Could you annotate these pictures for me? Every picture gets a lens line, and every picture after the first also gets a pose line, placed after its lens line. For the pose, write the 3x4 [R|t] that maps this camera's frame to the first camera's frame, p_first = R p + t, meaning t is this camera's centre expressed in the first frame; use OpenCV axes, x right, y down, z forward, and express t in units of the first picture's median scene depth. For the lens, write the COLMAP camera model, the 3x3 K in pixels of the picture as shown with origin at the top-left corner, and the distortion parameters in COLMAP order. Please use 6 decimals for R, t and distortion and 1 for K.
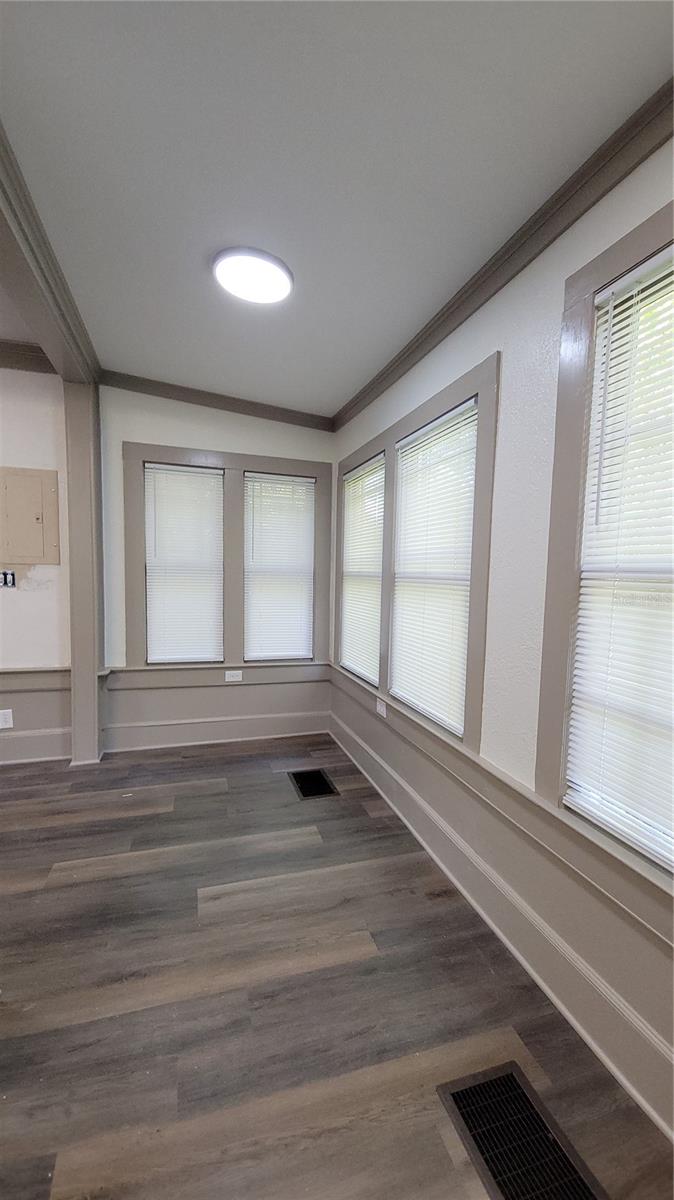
lens RADIAL K [[487.7, 0, 343.2], [0, 487.7, 610.2], [0, 0, 1]] dist [0.010551, -0.008319]
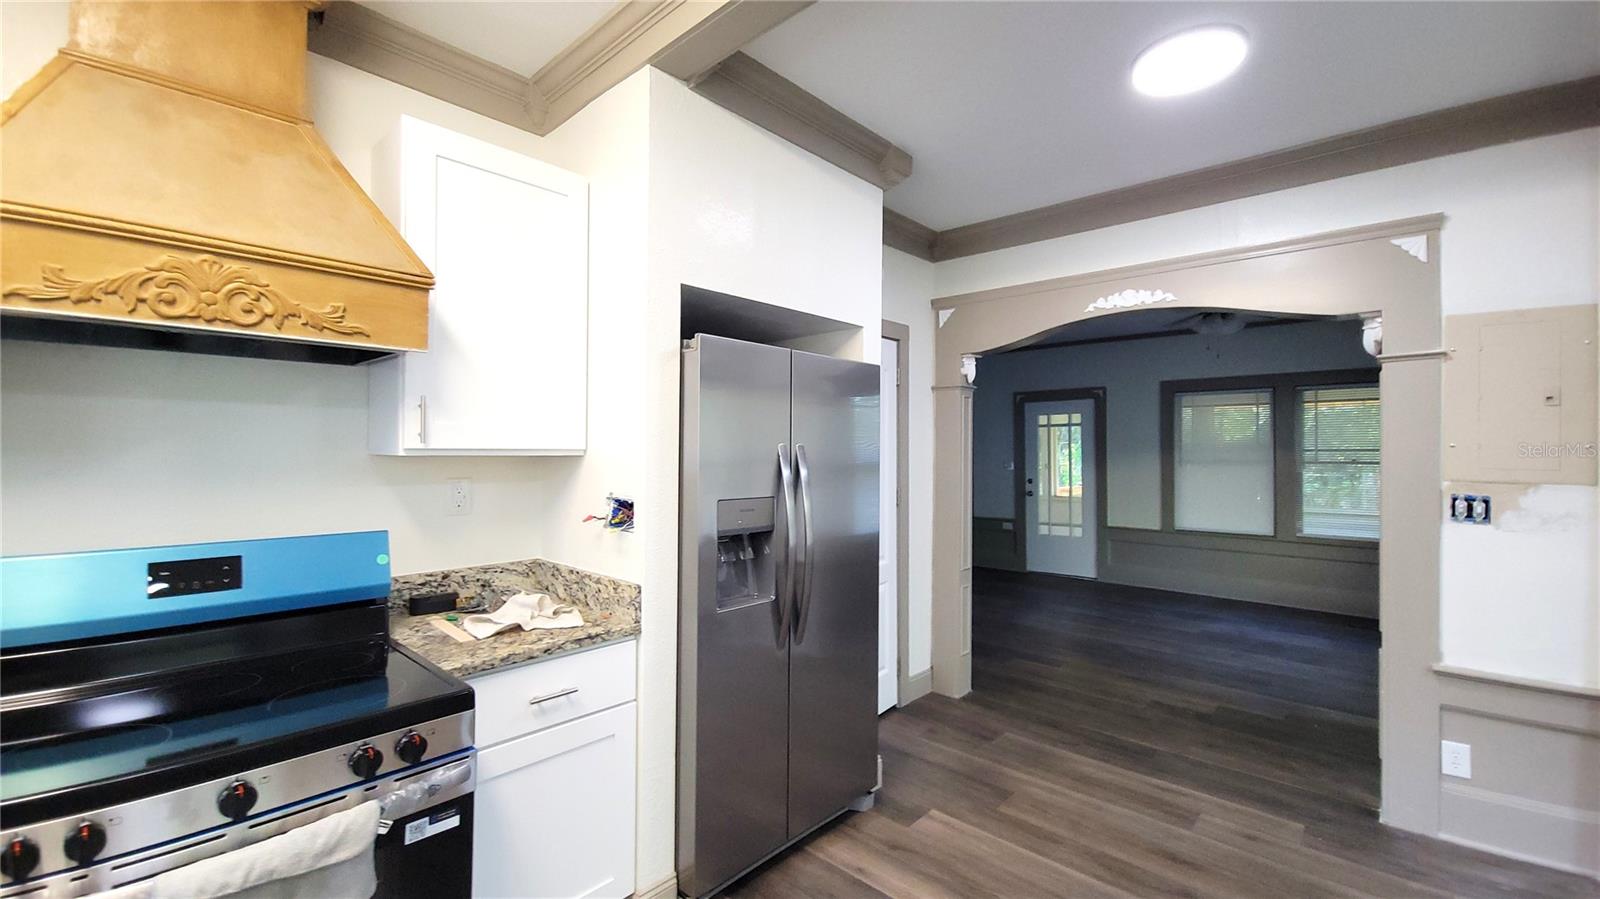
lens RADIAL K [[650.2, 0, 810.9], [0, 650.2, 445.5], [0, 0, 1]] dist [0.010551, -0.008319]
pose [[0.511883, -0.025153, -0.858687, -0.428090], [-0.075526, 0.994383, -0.074151, -0.022626], [0.855729, 0.102810, 0.507108, -0.041127]]
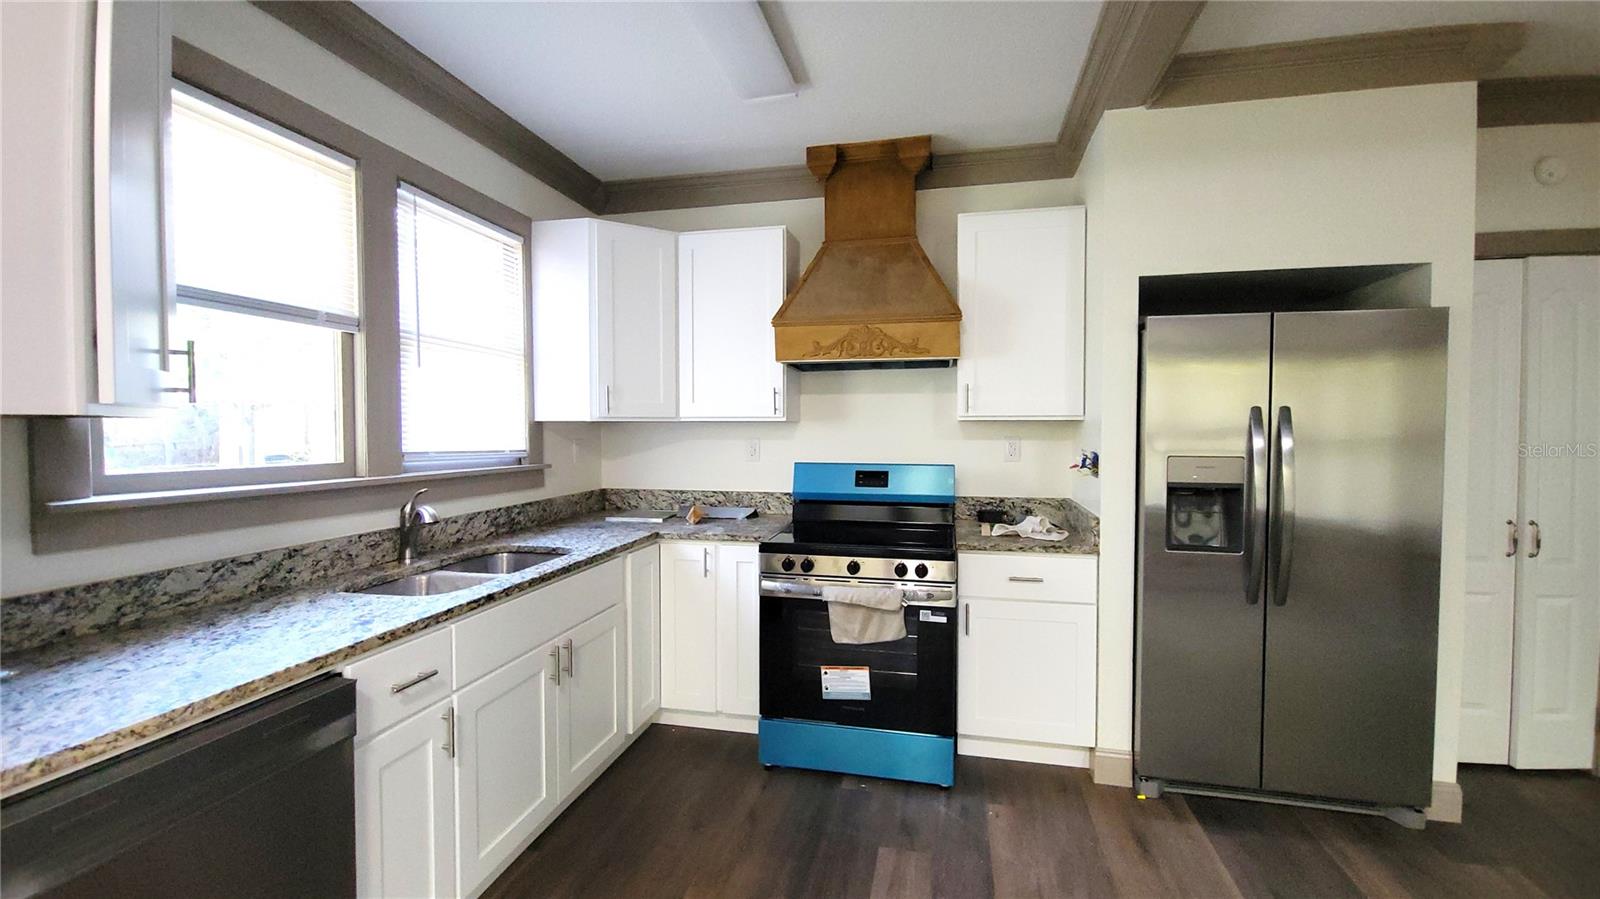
lens RADIAL K [[650.2, 0, 812.6], [0, 650.2, 446.7], [0, 0, 1]] dist [0.010551, -0.008319]
pose [[-0.490452, 0.008182, -0.871430, -0.177440], [-0.090293, 0.994097, 0.060152, -0.028629], [0.866778, 0.108186, -0.486818, 0.213127]]
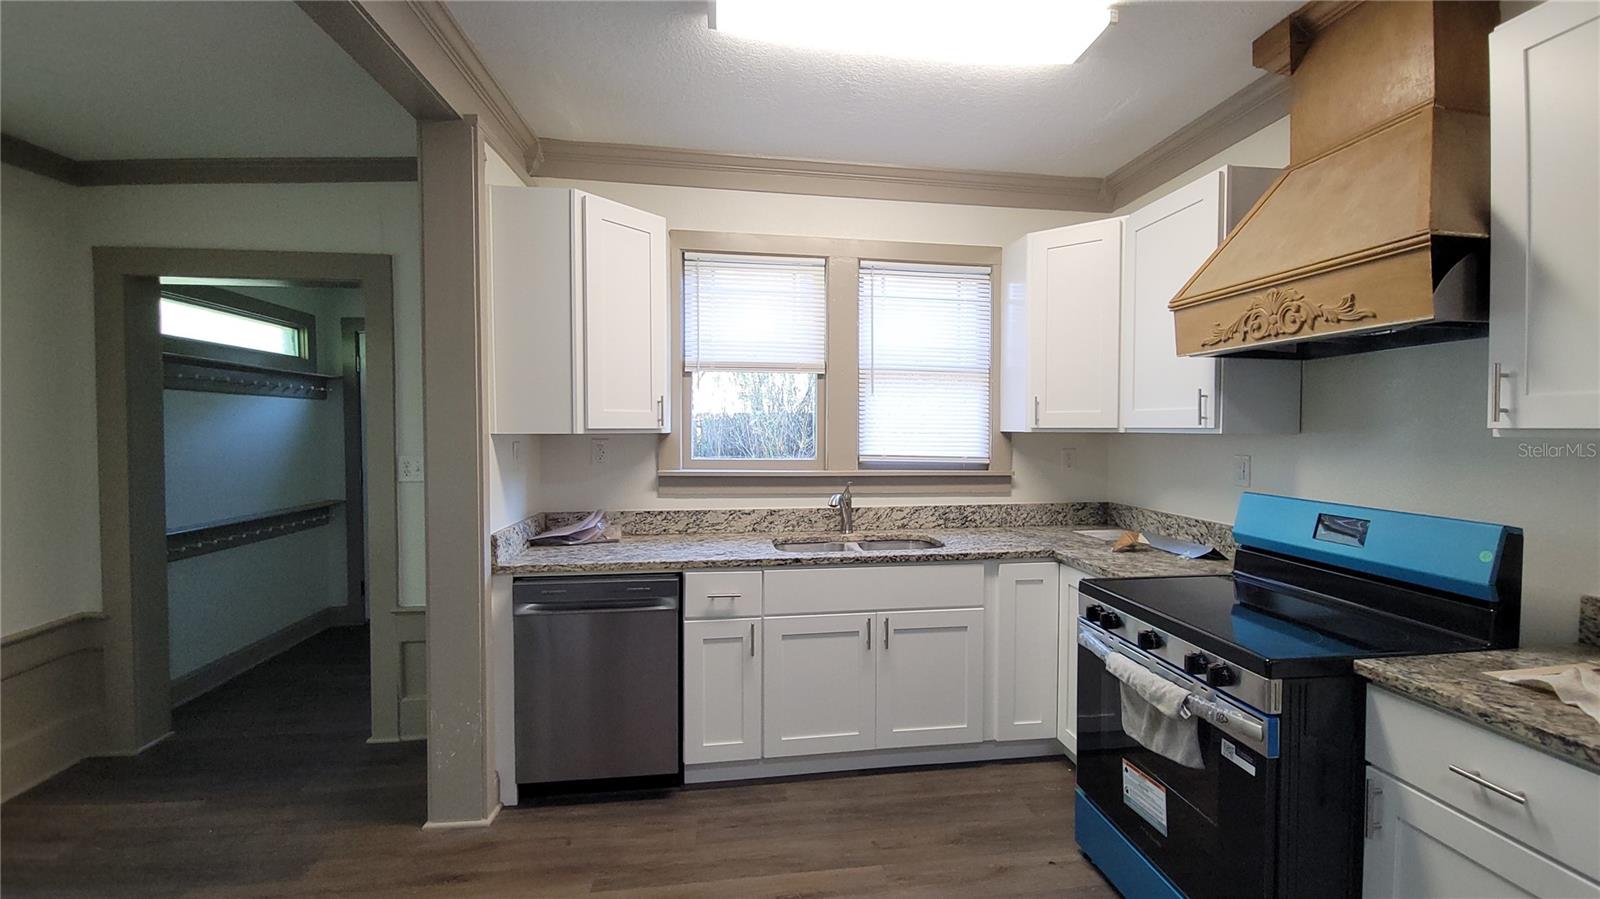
lens RADIAL K [[650.2, 0, 808.4], [0, 650.2, 445.0], [0, 0, 1]] dist [0.010551, -0.008319]
pose [[-0.985973, -0.024116, 0.165155, -0.672120], [-0.003597, 0.992347, 0.123429, -0.077478], [-0.166868, 0.121103, -0.978514, 0.467926]]
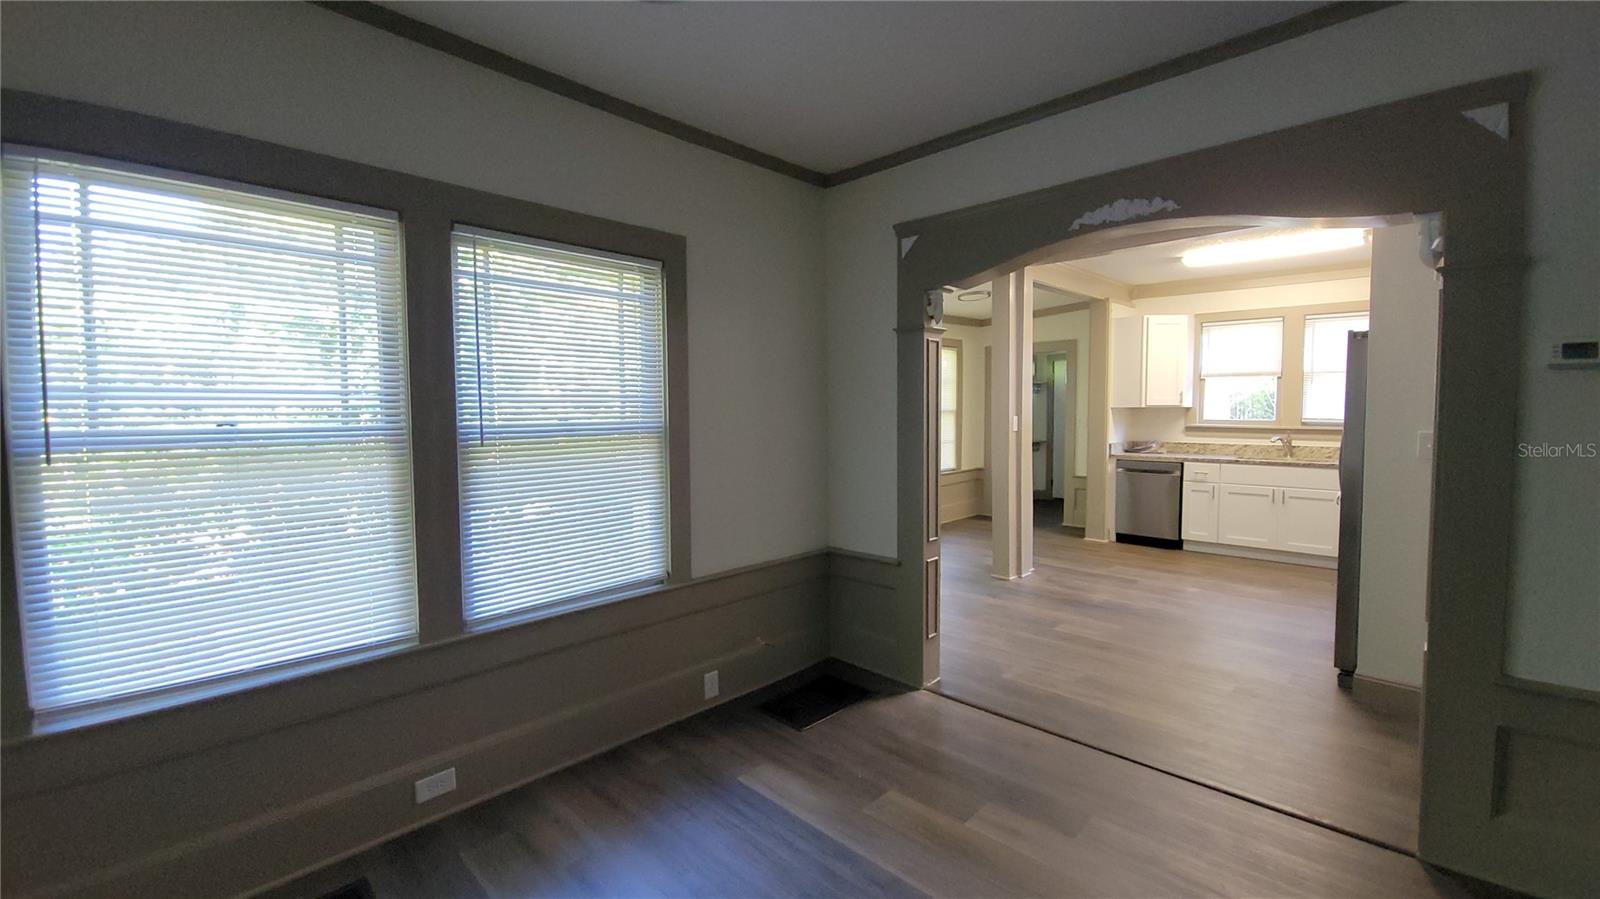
lens RADIAL K [[650.2, 0, 814.7], [0, 650.2, 444.2], [0, 0, 1]] dist [0.010551, -0.008319]
pose [[-0.483373, -0.064821, 0.873011, -1.571185], [0.079352, 0.989905, 0.117437, -0.201398], [-0.871811, 0.126041, -0.473349, 1.637640]]
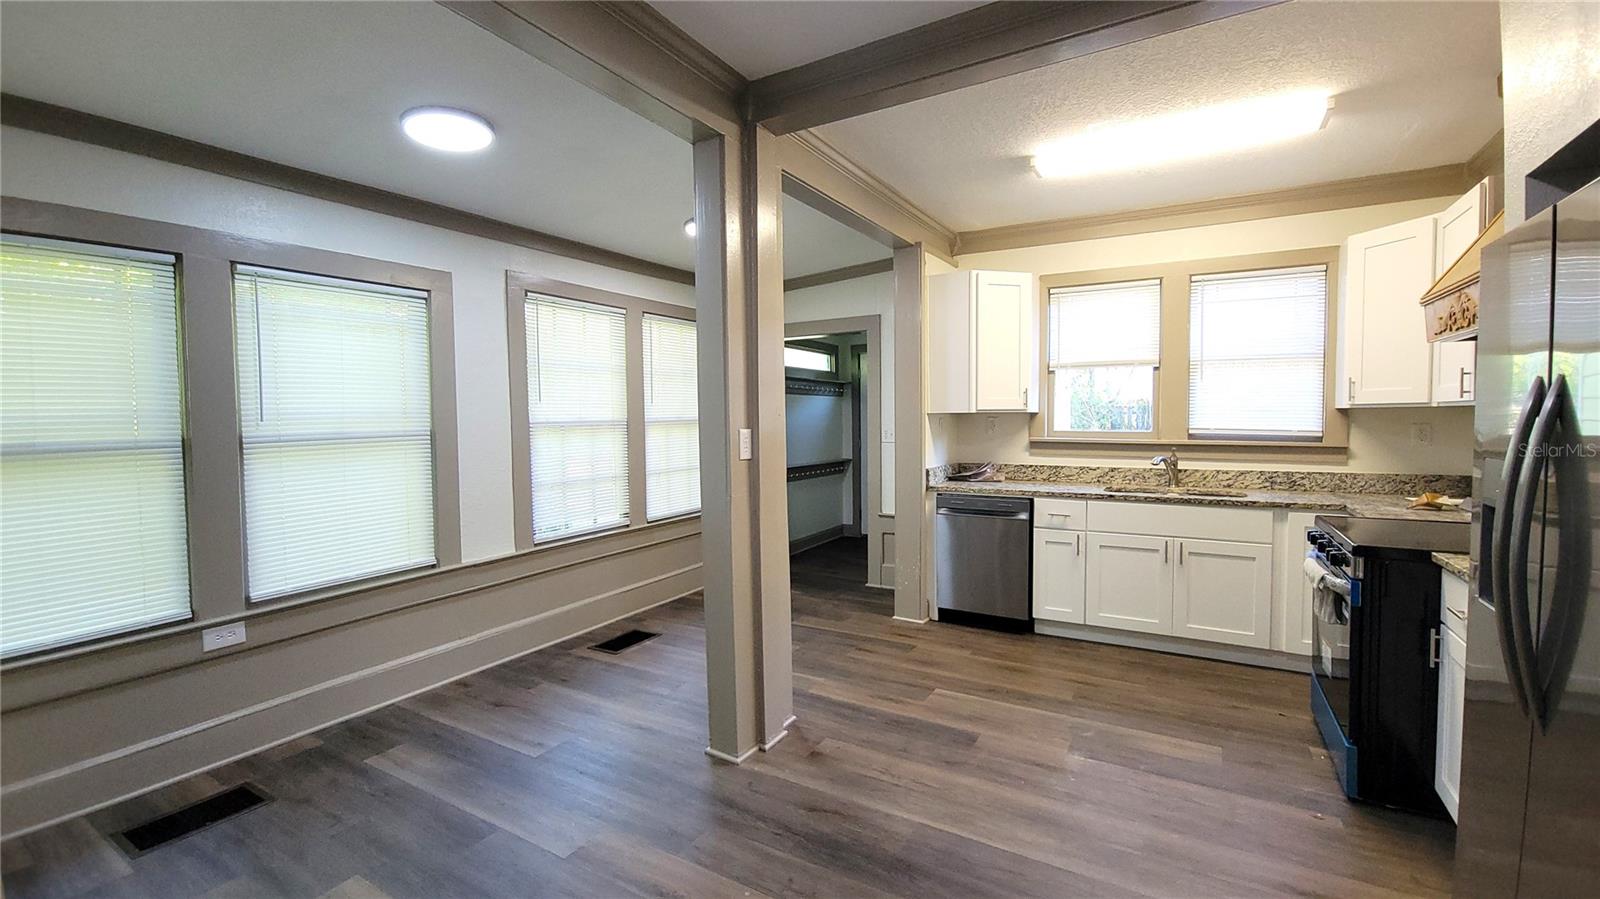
lens RADIAL K [[650.2, 0, 816.0], [0, 650.2, 446.0], [0, 0, 1]] dist [0.010551, -0.008319]
pose [[-0.681544, -0.044675, 0.730412, -1.025509], [0.064680, 0.990550, 0.120939, -0.107464], [-0.728913, 0.129668, -0.672214, 0.883882]]
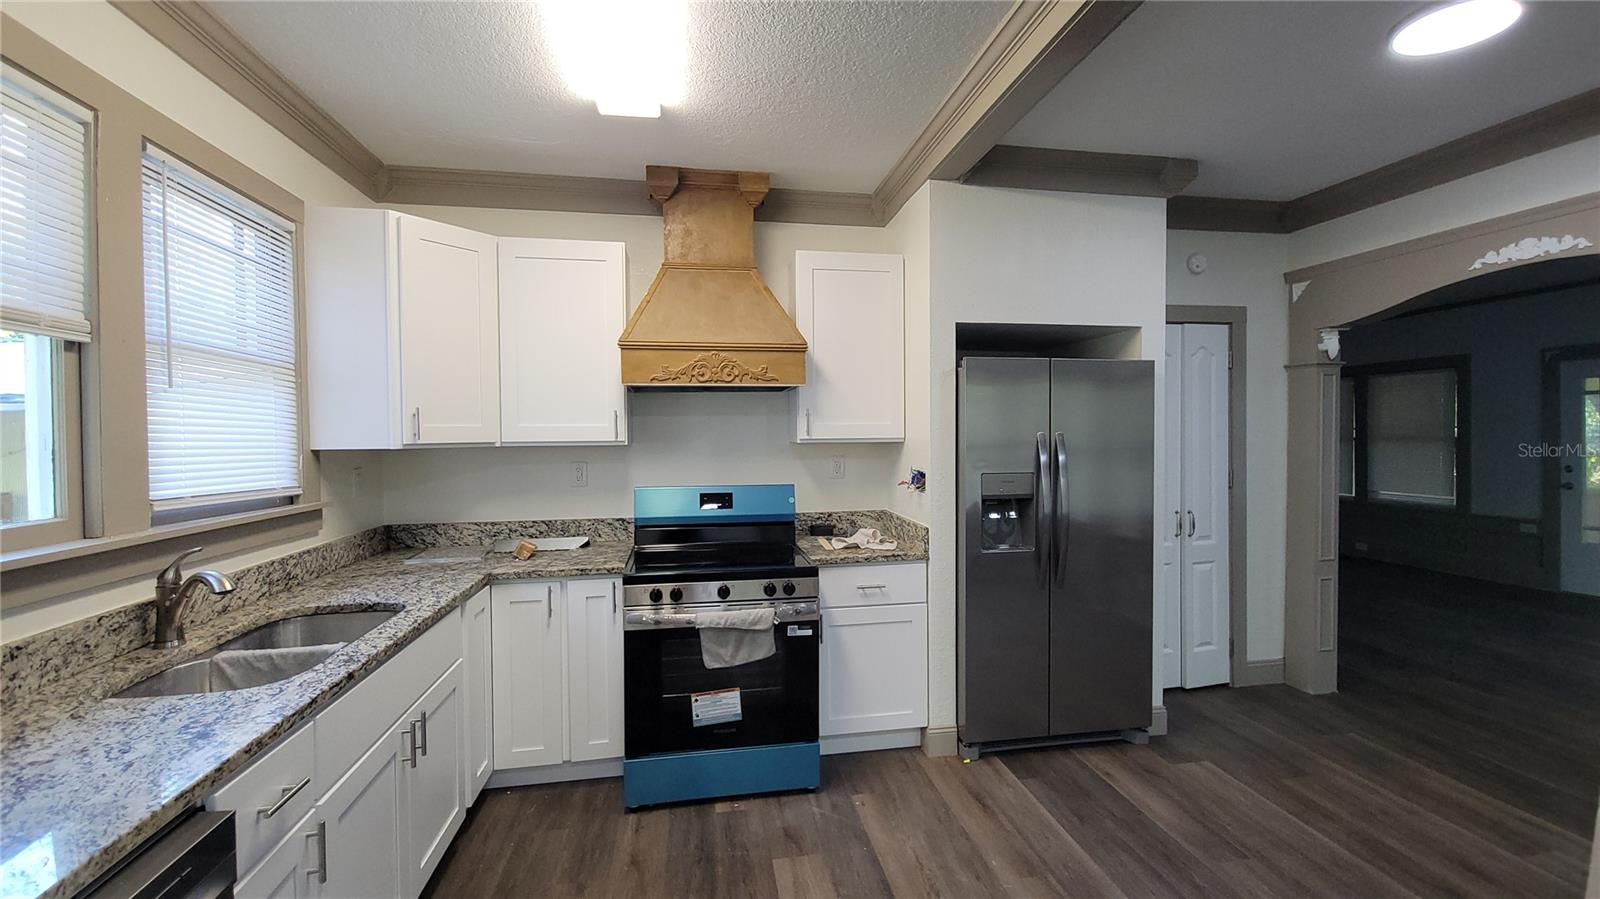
lens RADIAL K [[650.2, 0, 812.0], [0, 650.2, 447.1], [0, 0, 1]] dist [0.010551, -0.008319]
pose [[-0.118581, 0.005423, -0.992930, -0.108172], [-0.087766, 0.996014, 0.015921, -0.039625], [0.989058, 0.089033, -0.117632, 0.077095]]
